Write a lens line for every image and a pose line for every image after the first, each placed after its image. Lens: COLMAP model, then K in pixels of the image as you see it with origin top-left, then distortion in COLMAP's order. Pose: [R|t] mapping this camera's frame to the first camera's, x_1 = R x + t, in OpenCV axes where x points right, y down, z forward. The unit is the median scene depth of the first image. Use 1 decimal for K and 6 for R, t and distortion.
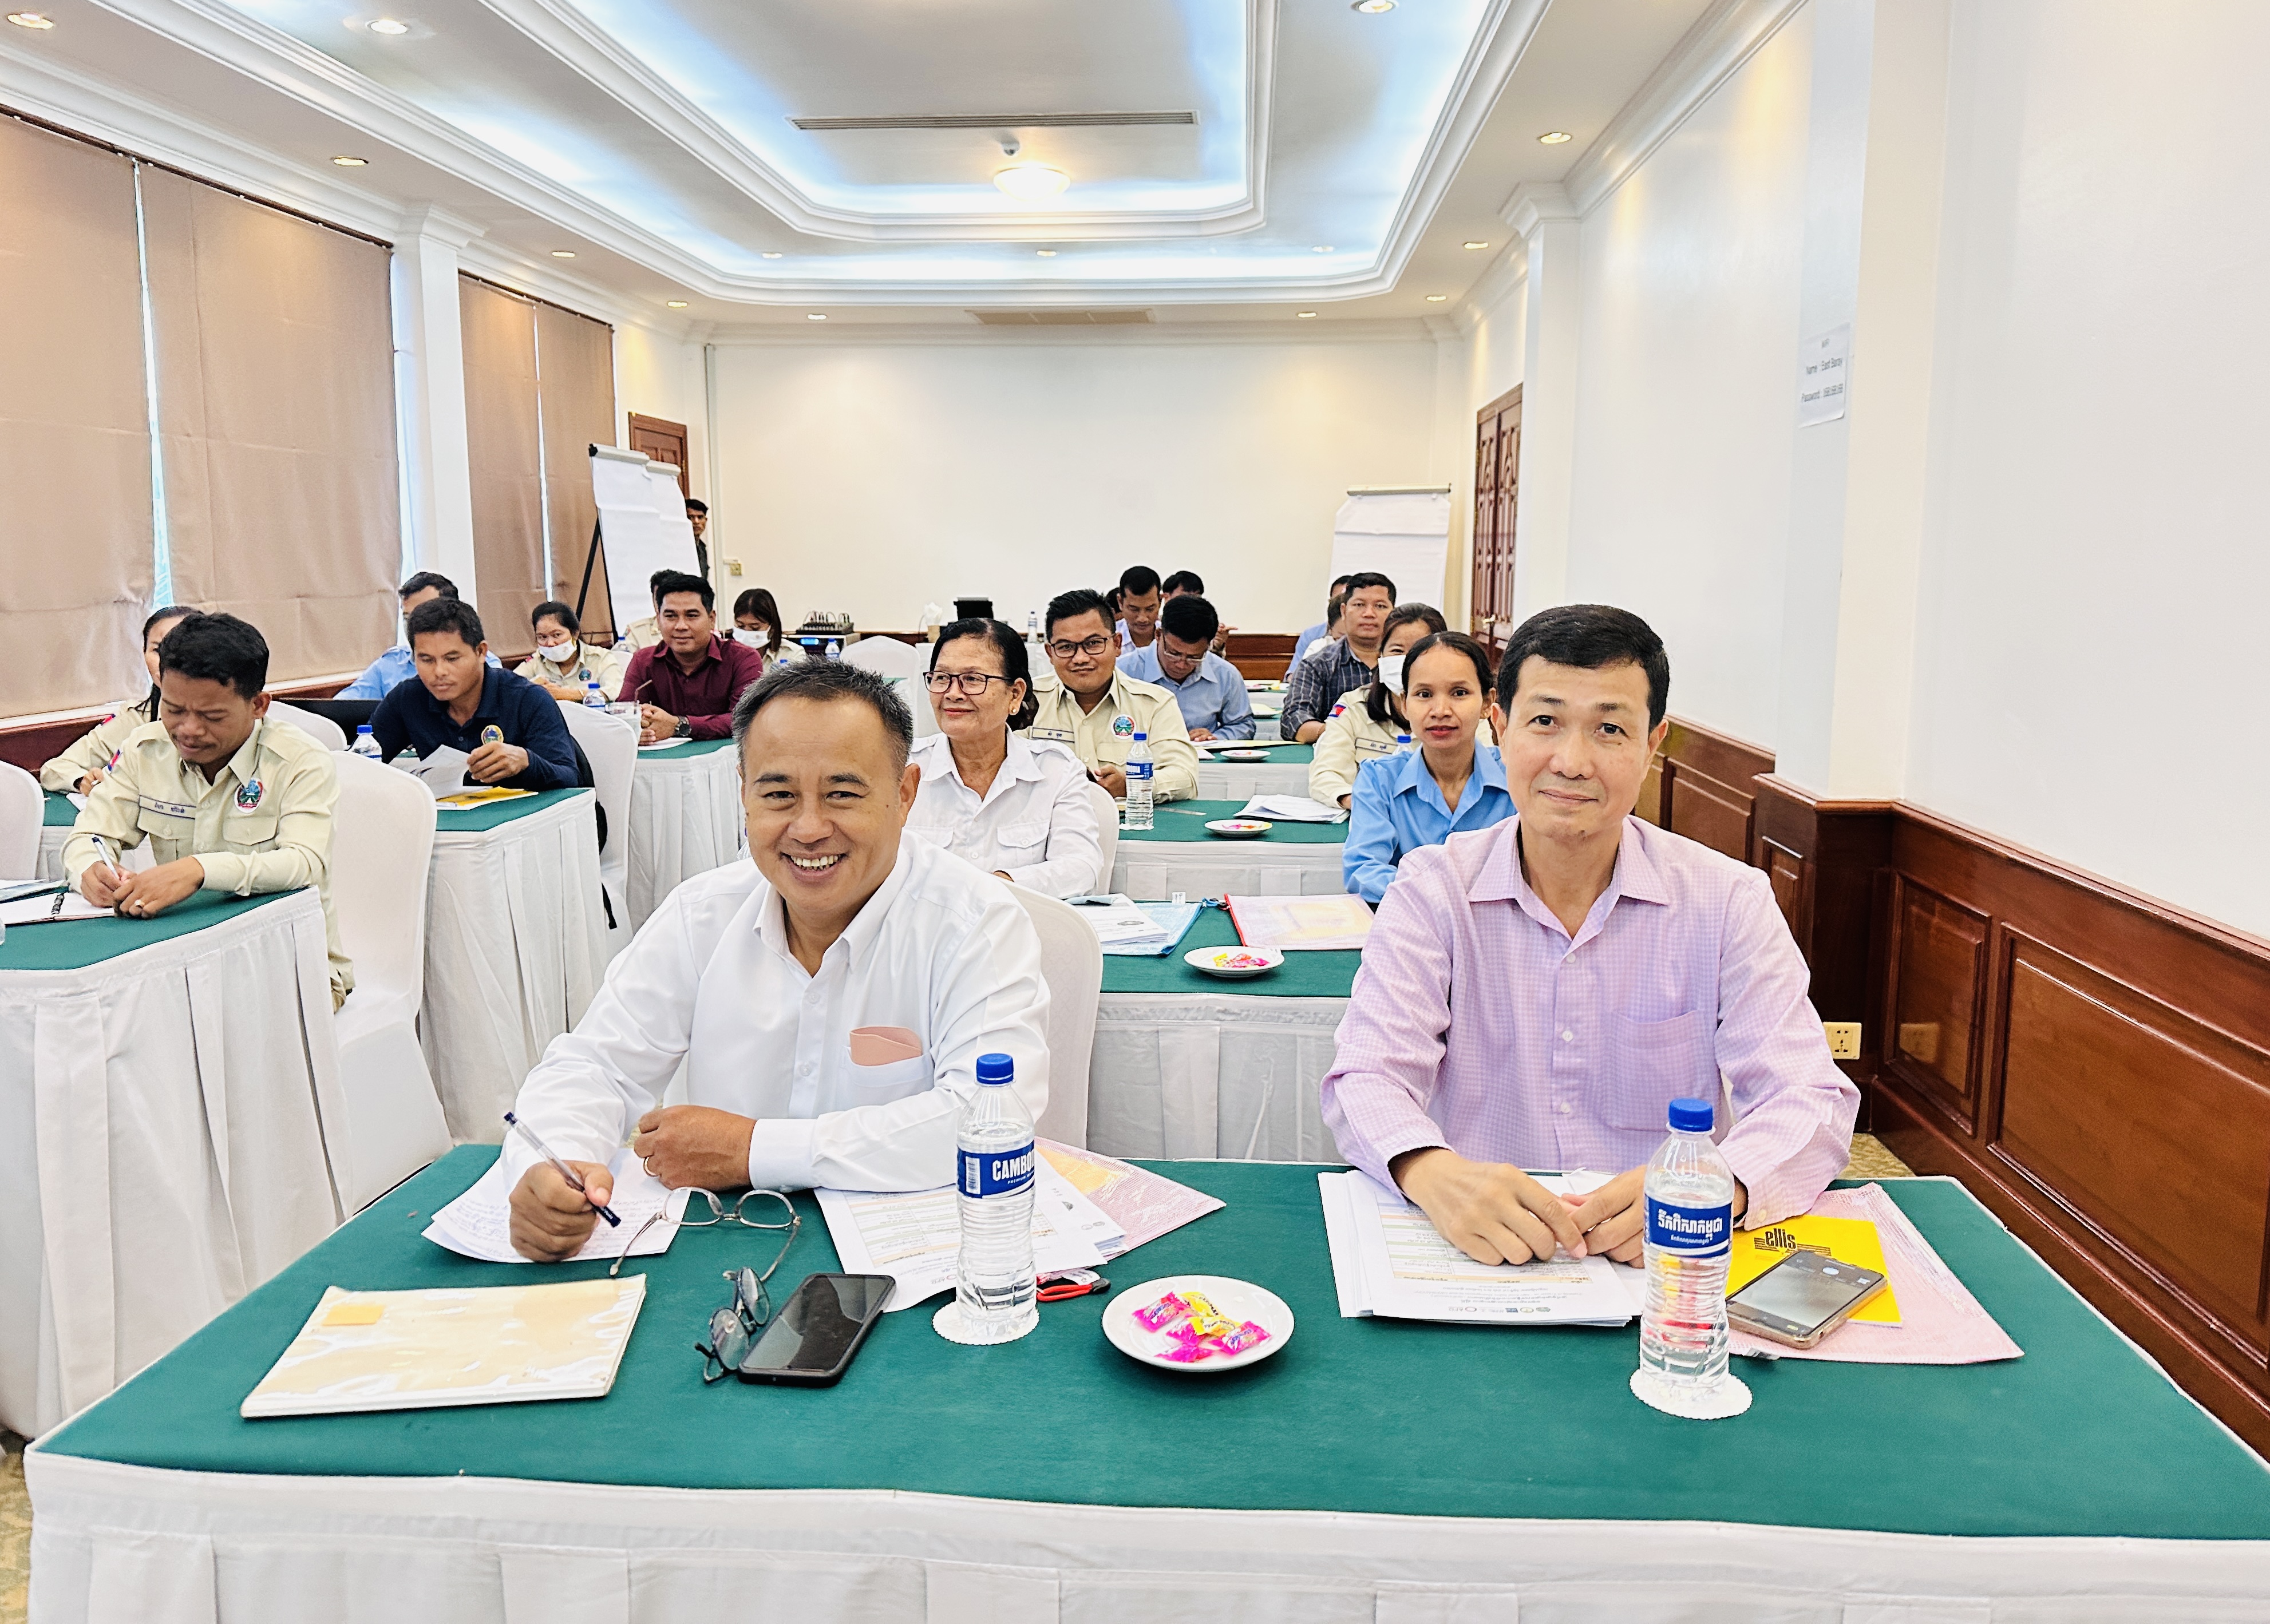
lens RADIAL K [[1708.6, 0, 1153.9], [0, 1708.6, 752.9], [0, 0, 1]] dist [0.032245, -0.040380]
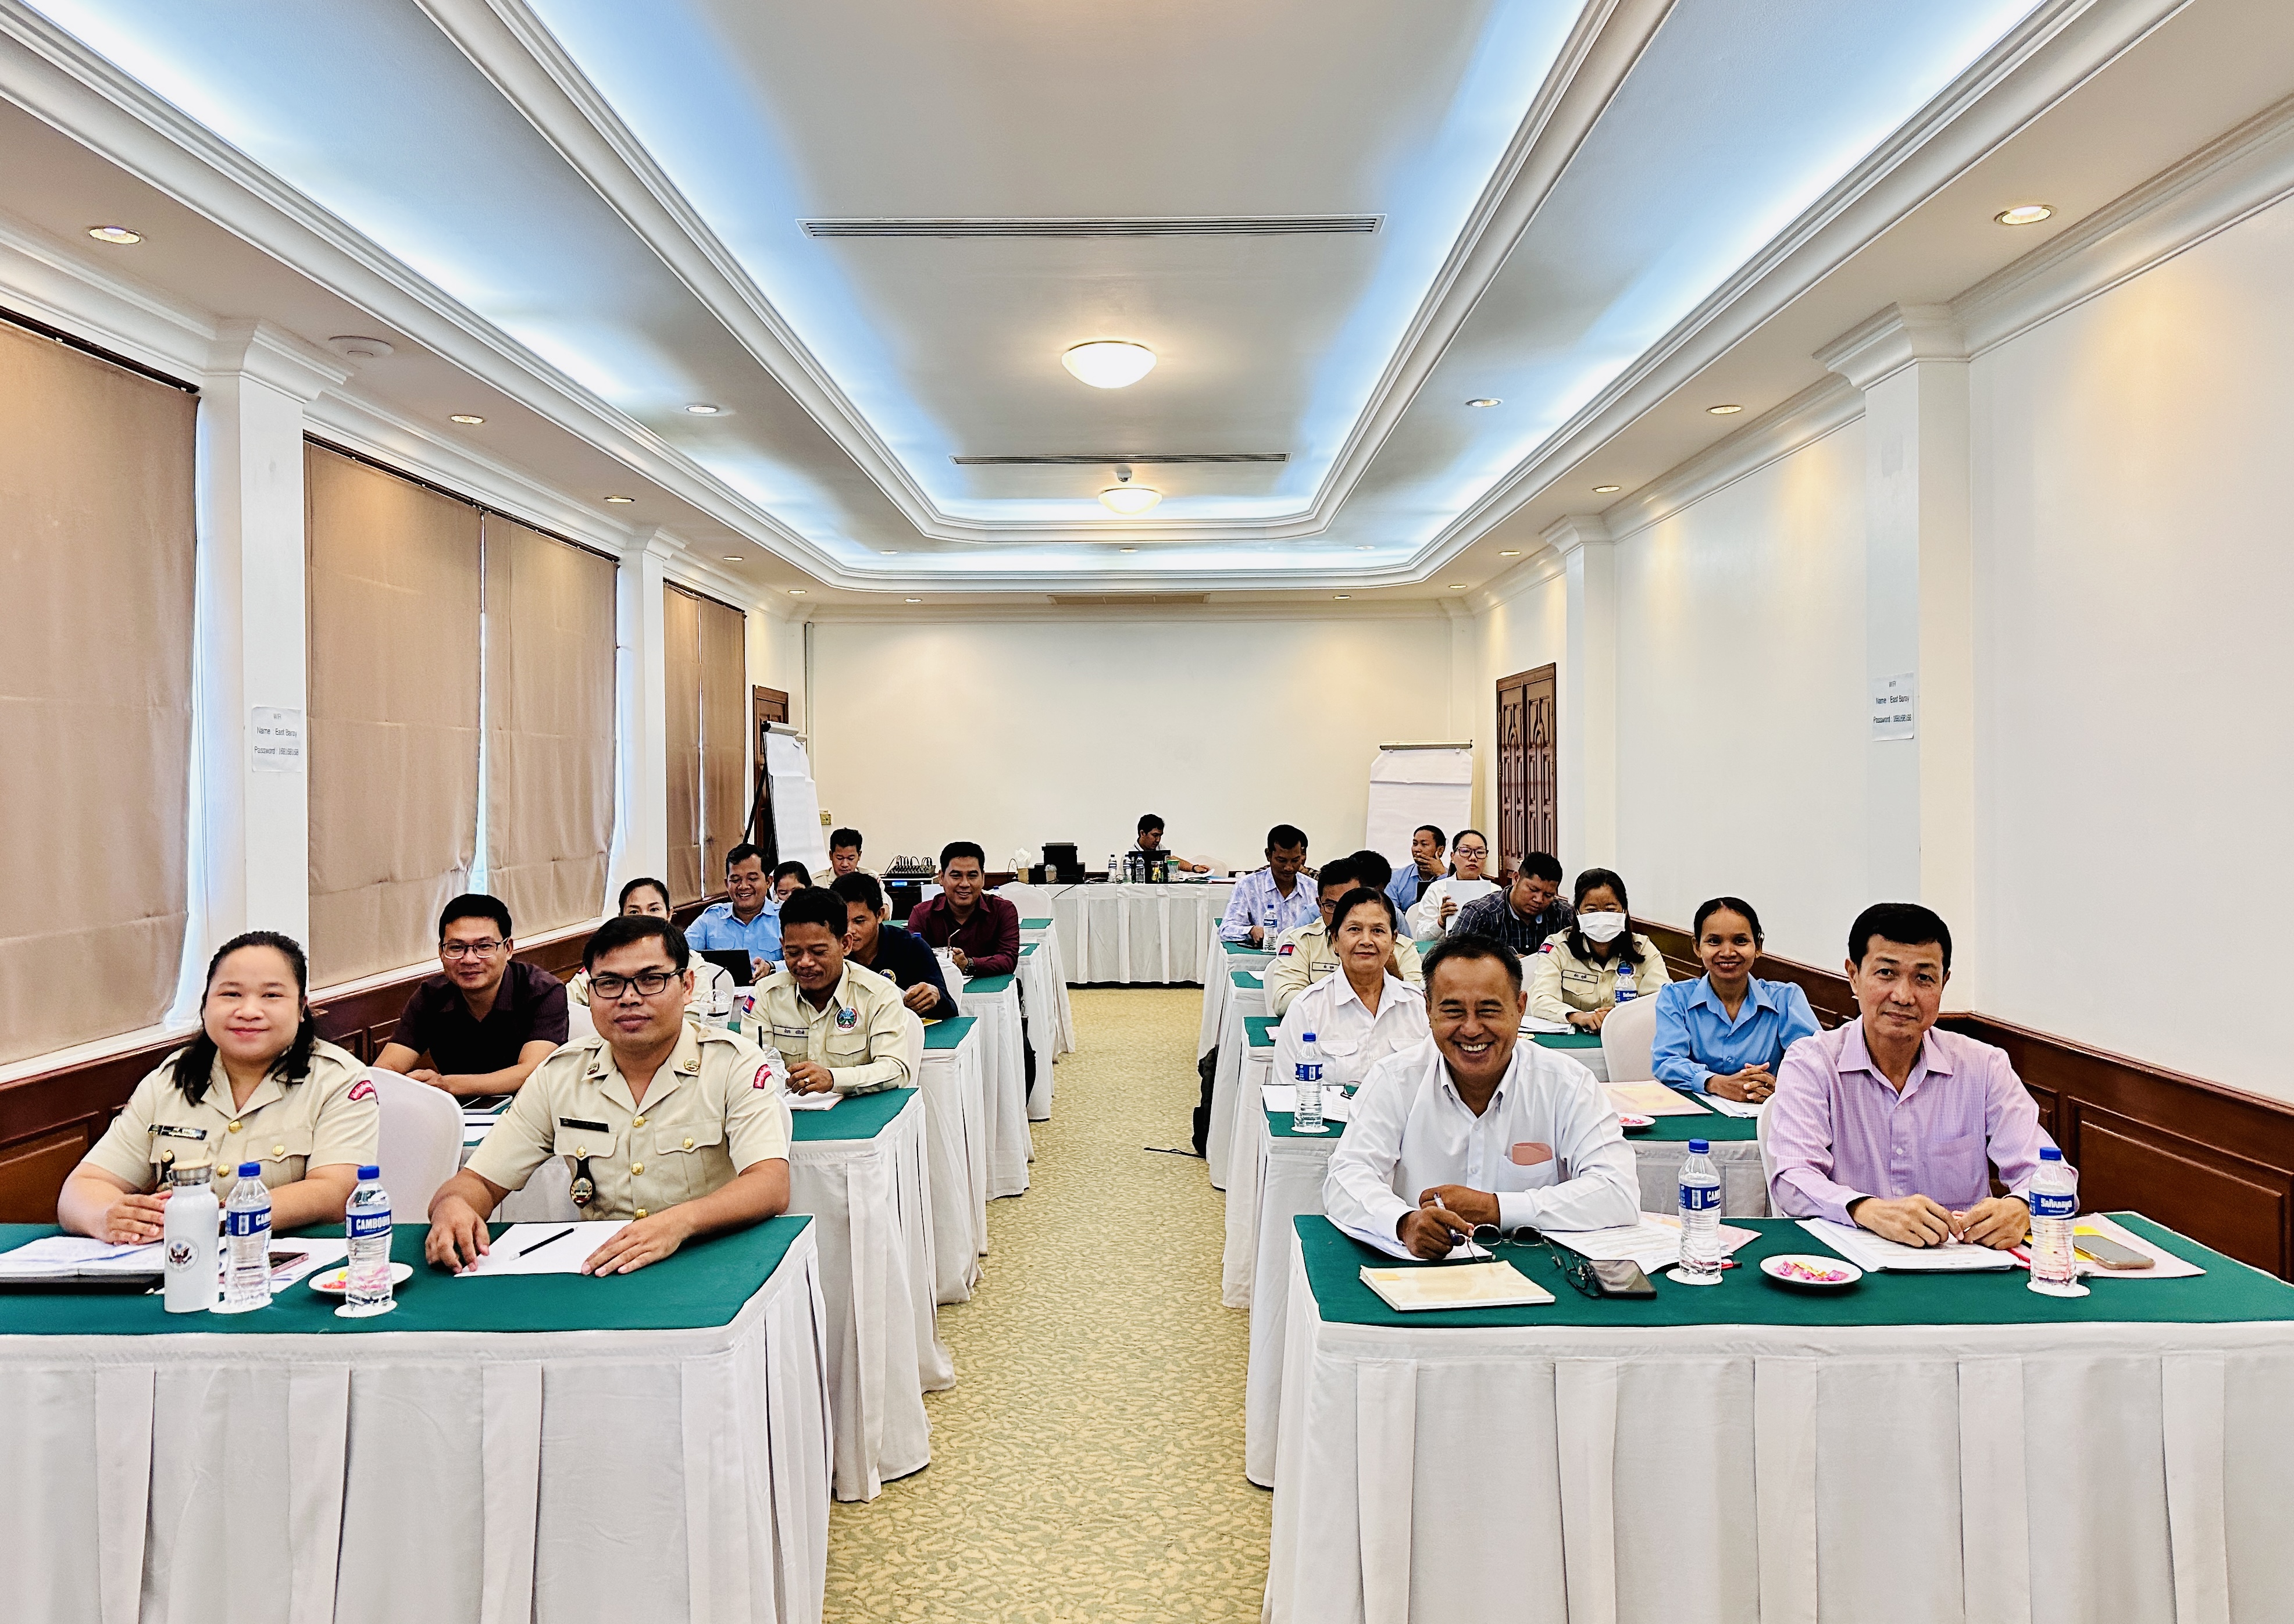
lens RADIAL K [[1650.3, 0, 1210.5], [0, 1650.3, 774.0], [0, 0, 1]] dist [0.031141, -0.045153]
pose [[0.998147, -0.008028, 0.060311, -0.251185], [0.015463, 0.992180, -0.123854, -0.005143], [-0.058845, 0.124557, 0.990466, -0.306540]]
